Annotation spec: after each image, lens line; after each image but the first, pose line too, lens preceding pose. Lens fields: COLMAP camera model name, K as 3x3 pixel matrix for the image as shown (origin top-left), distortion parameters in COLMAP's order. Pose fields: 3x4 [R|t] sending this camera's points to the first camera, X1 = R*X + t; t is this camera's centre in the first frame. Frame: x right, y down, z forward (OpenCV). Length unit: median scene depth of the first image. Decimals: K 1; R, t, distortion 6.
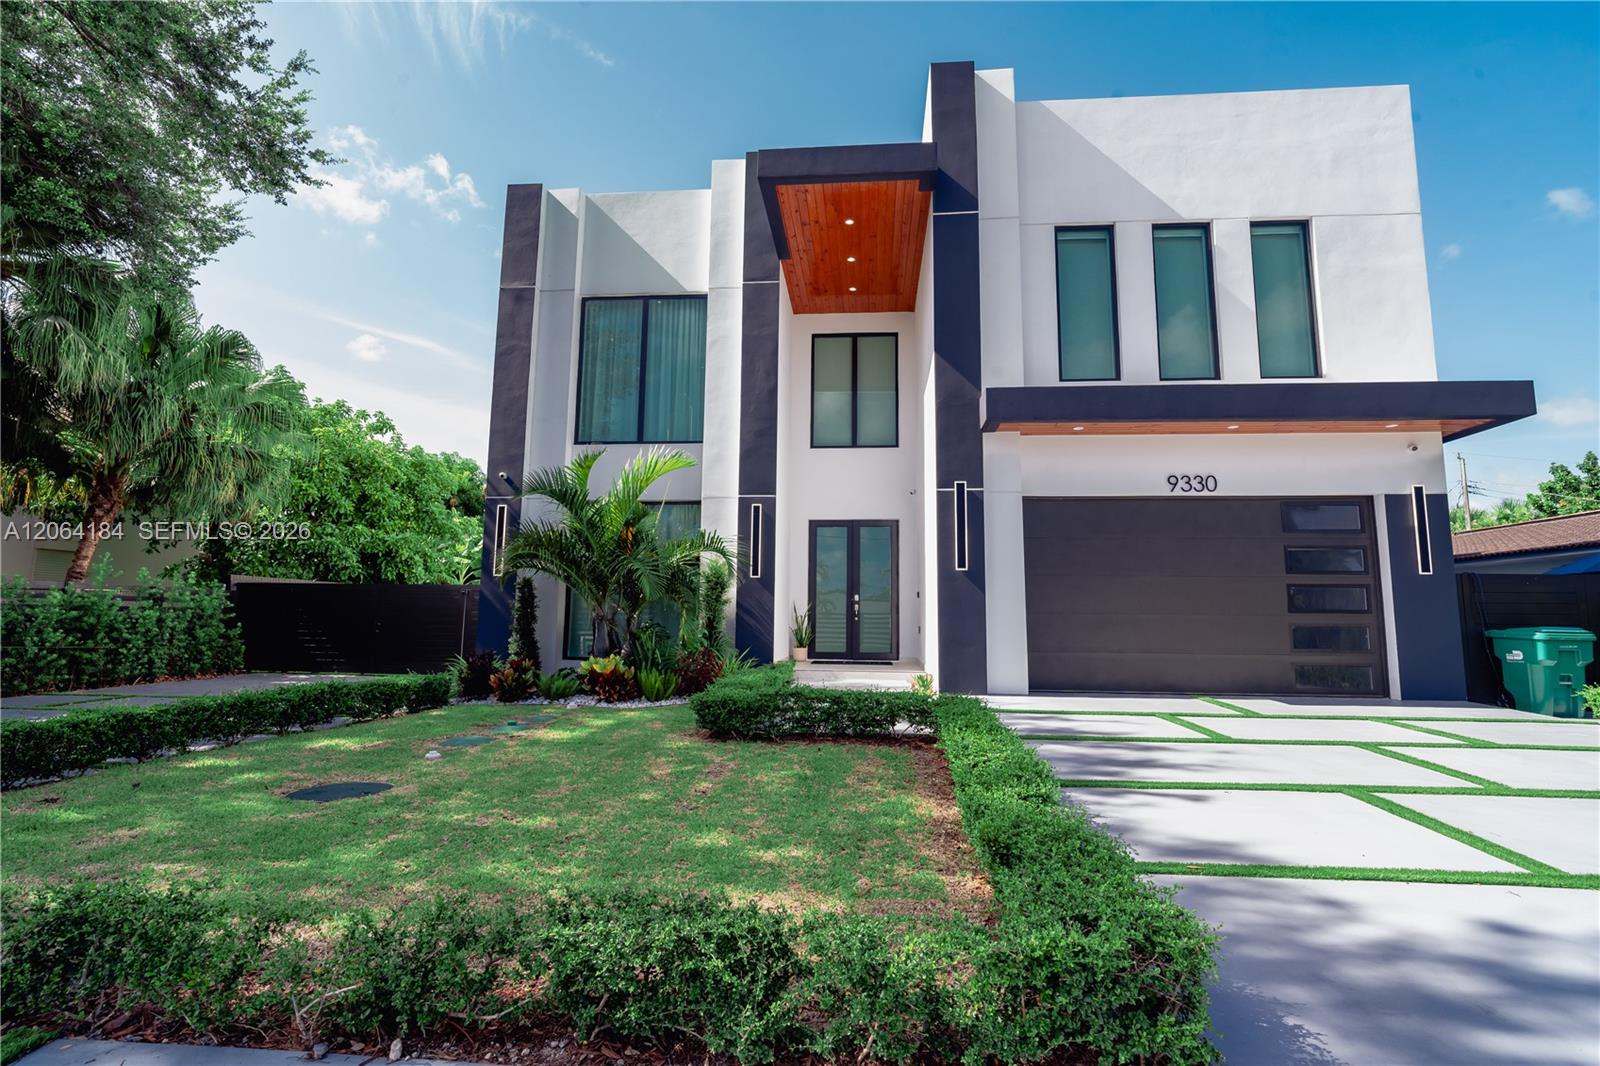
lens RADIAL K [[741.5, 0, 802.0], [0, 741.5, 530.7], [0, 0, 1]] dist [-0.010970, 0.001075]
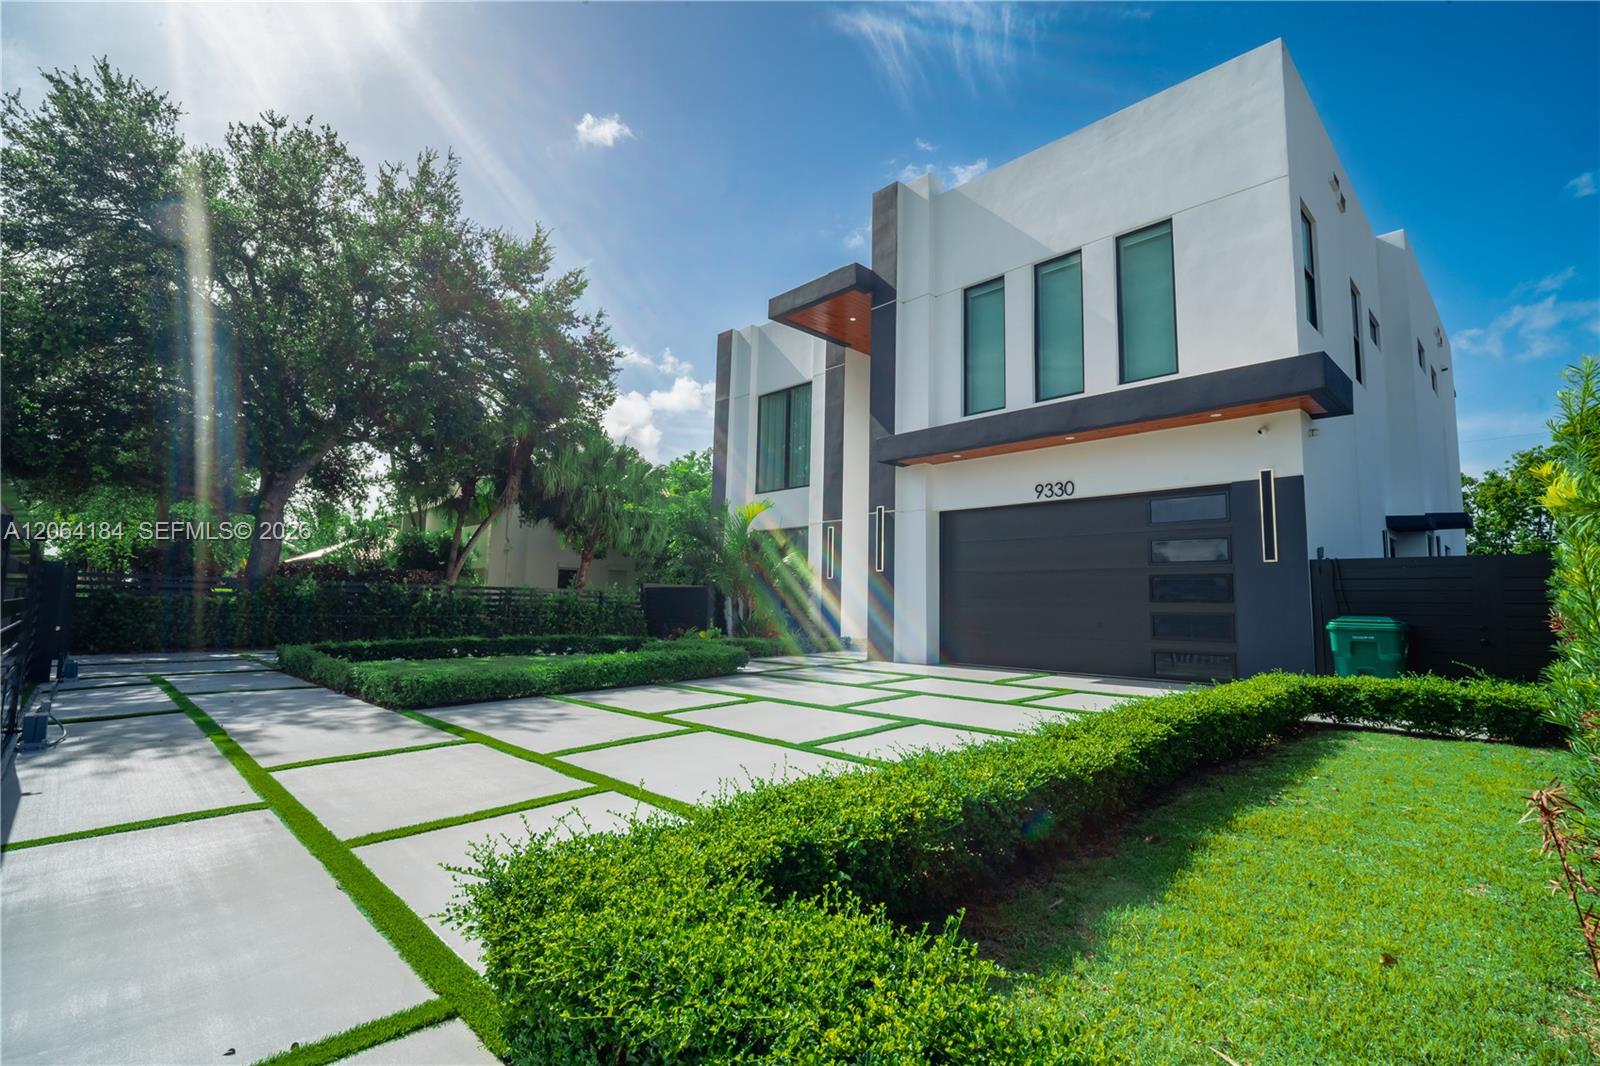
lens RADIAL K [[737.5, 0, 802.5], [0, 737.5, 530.5], [0, 0, 1]] dist [0.005670, -0.008697]
pose [[0.757544, -0.066264, -0.649412, 0.854031], [0.069770, 0.997355, -0.020380, -0.003839], [0.649045, -0.029870, 0.760164, -0.112602]]
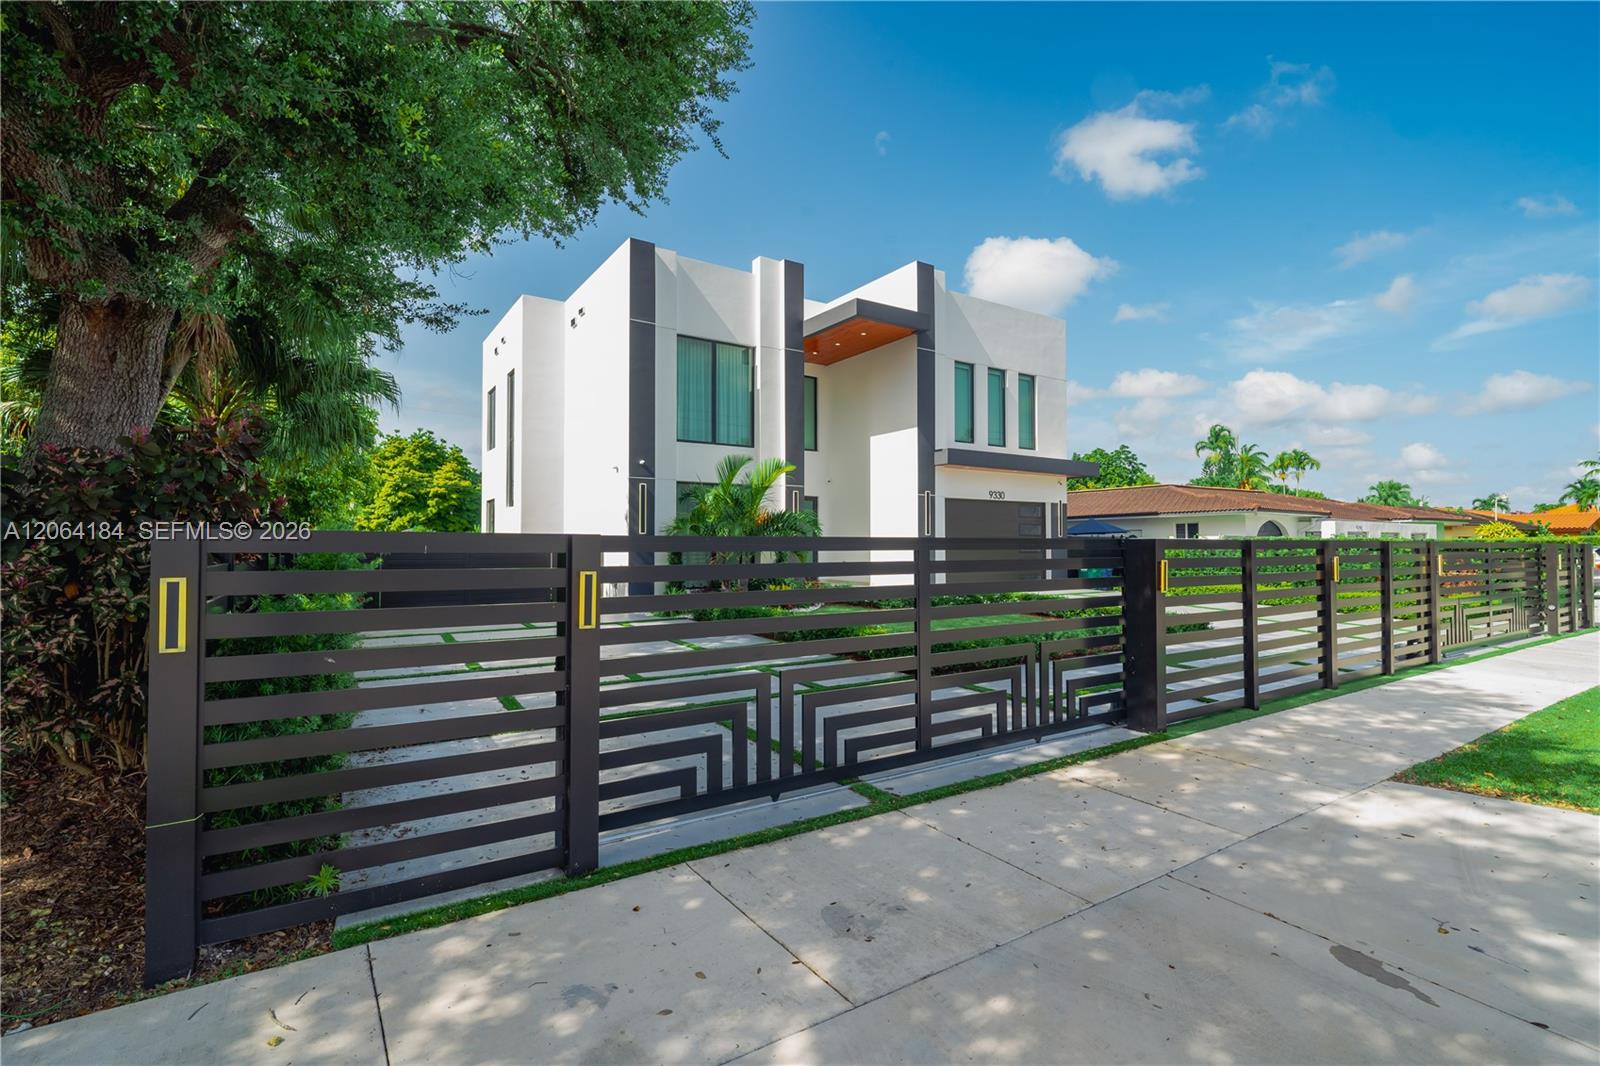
lens RADIAL K [[737.5, 0, 802.5], [0, 737.5, 530.5], [0, 0, 1]] dist [0.005670, -0.008697]
pose [[0.785491, 0.000939, 0.618872, -1.121622], [-0.067148, 0.994225, 0.083718, -0.091097], [-0.615219, -0.107316, 0.781018, -0.319114]]
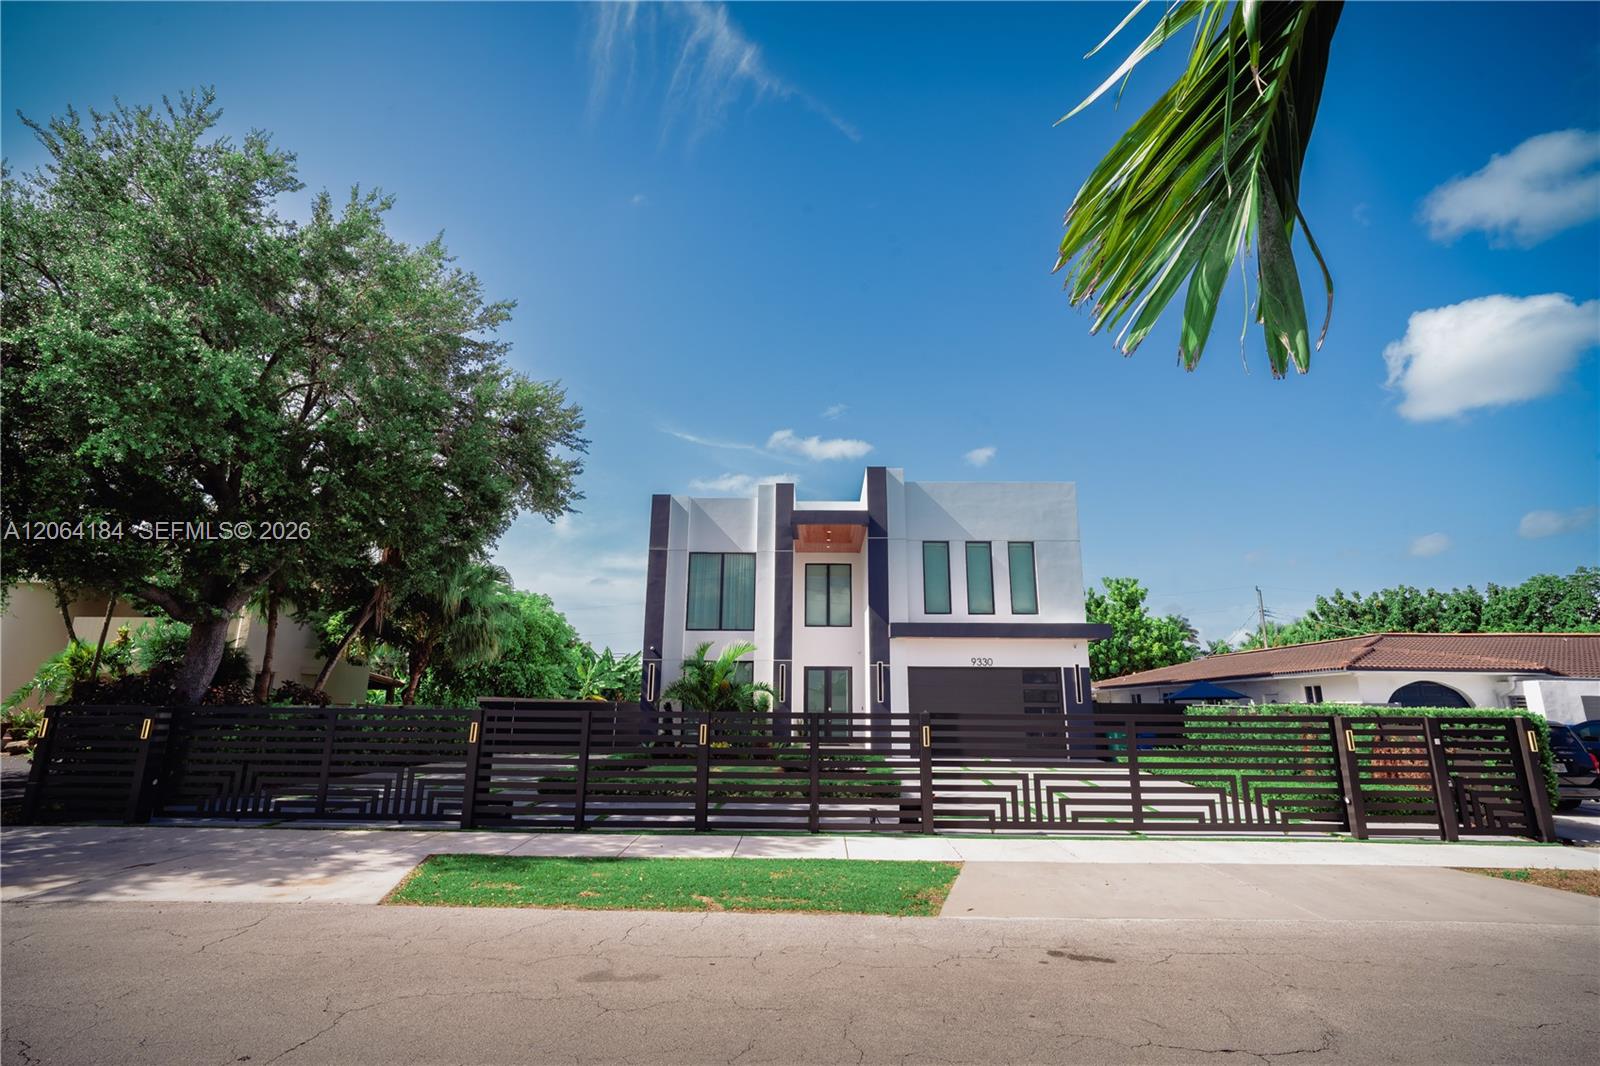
lens RADIAL K [[737.5, 0, 802.5], [0, 737.5, 530.5], [0, 0, 1]] dist [0.005670, -0.008697]
pose [[0.997692, 0.010916, 0.067024, -0.153469], [-0.003397, 0.993782, -0.111287, -0.183719], [-0.067822, 0.110803, 0.991526, -1.089376]]
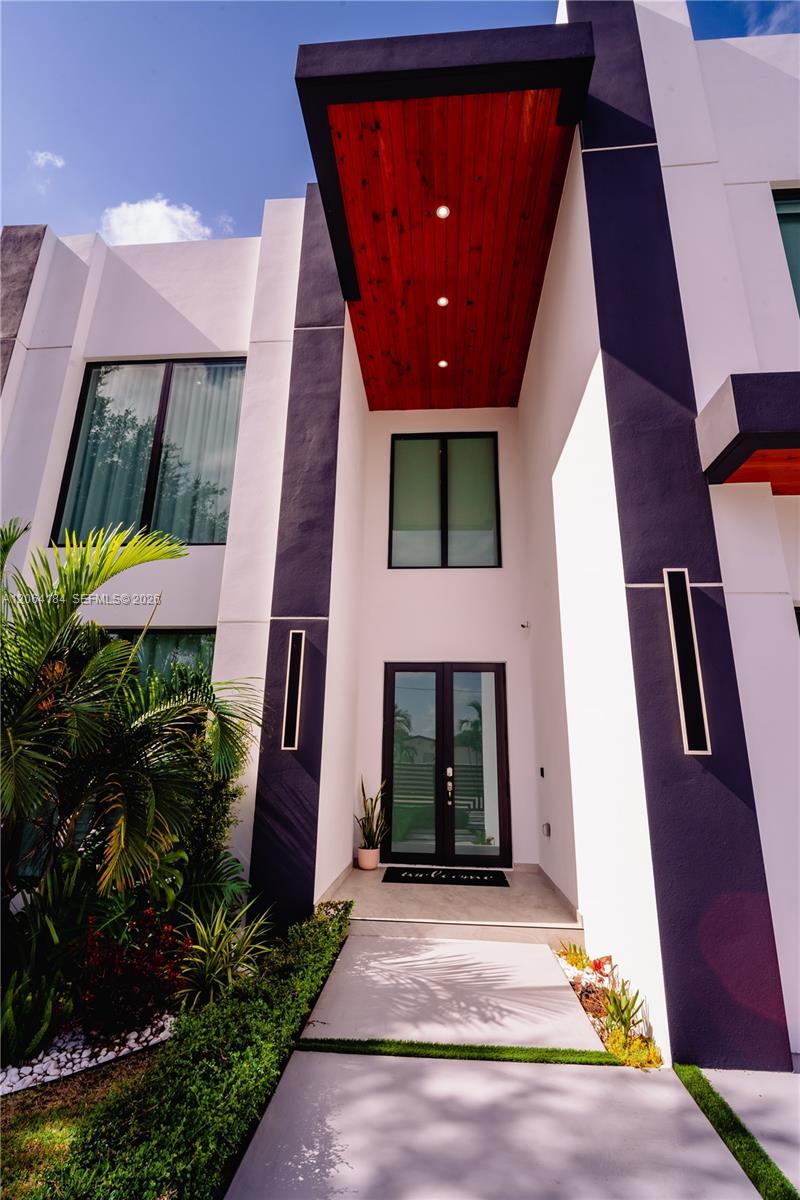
lens RADIAL K [[553.1, 0, 396.4], [0, 553.1, 599.6], [0, 0, 1]] dist [0.005670, -0.008697]
pose [[0.999946, 0.009033, 0.005228, 0.022066], [-0.008126, 0.988172, -0.153134, 0.010412], [-0.006549, 0.153083, 0.988192, 0.552734]]
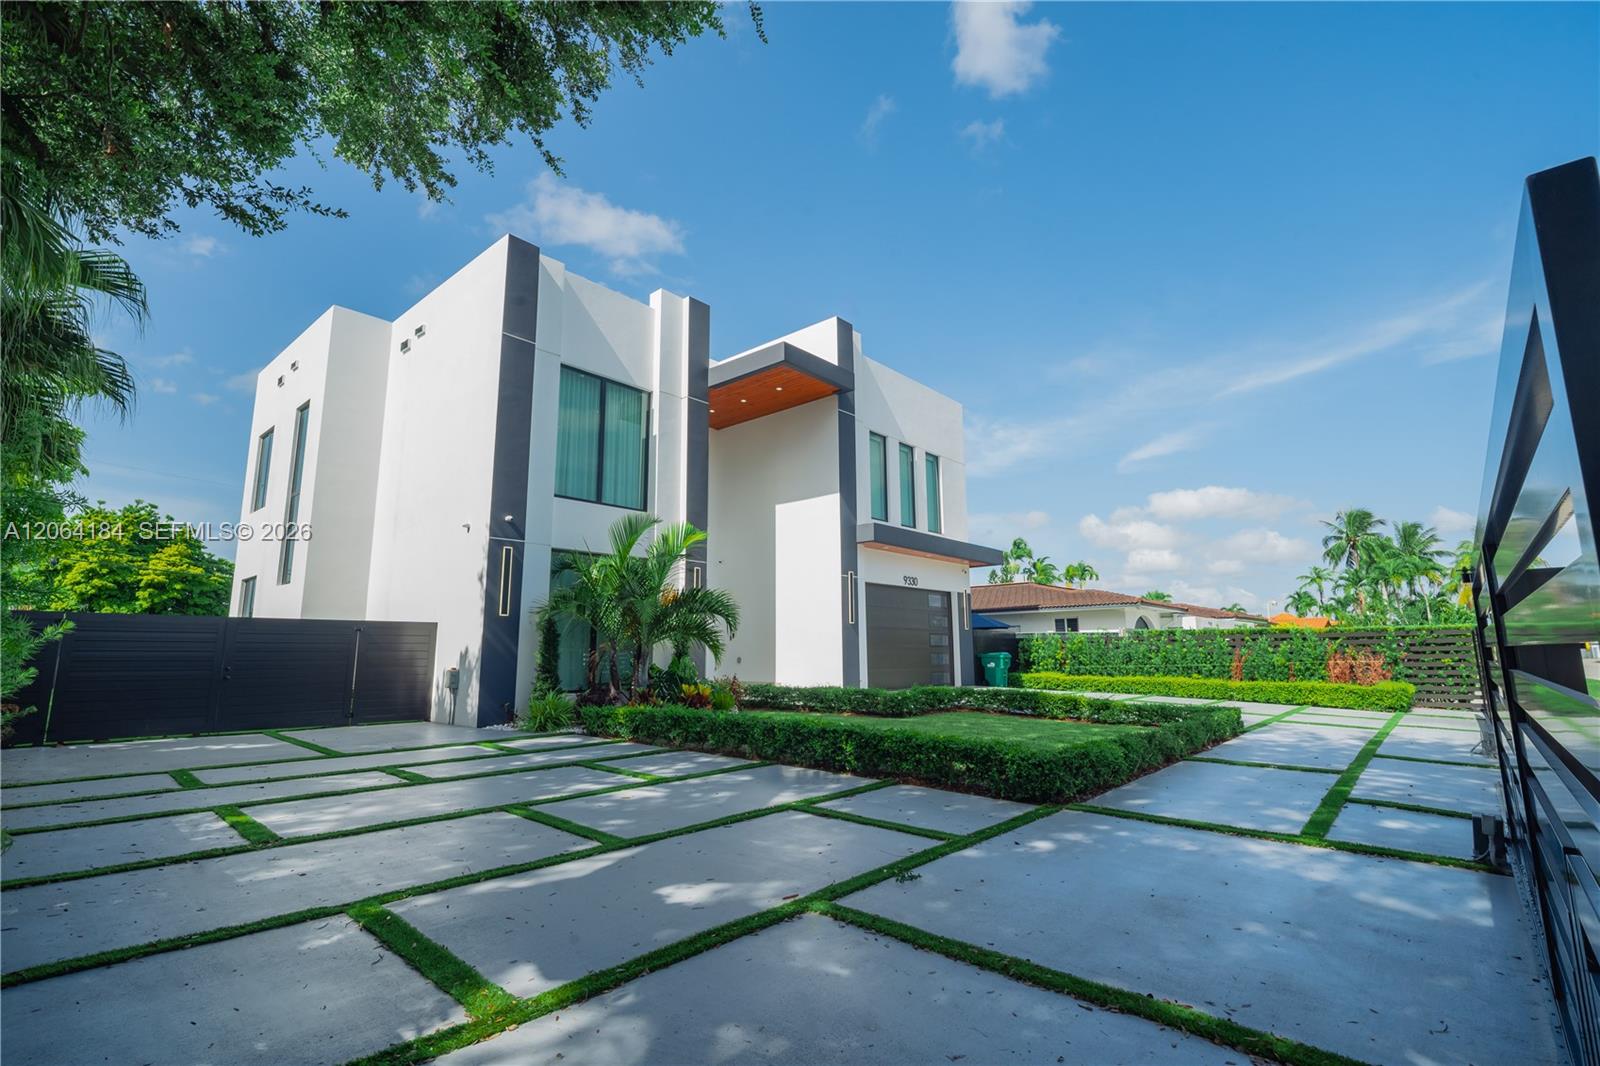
lens RADIAL K [[737.5, 0, 802.5], [0, 737.5, 530.5], [0, 0, 1]] dist [0.005670, -0.008697]
pose [[0.592041, 0.118567, 0.797138, -1.071511], [-0.086340, 0.992757, -0.083538, -0.007369], [-0.801269, -0.019367, 0.597990, 0.054583]]
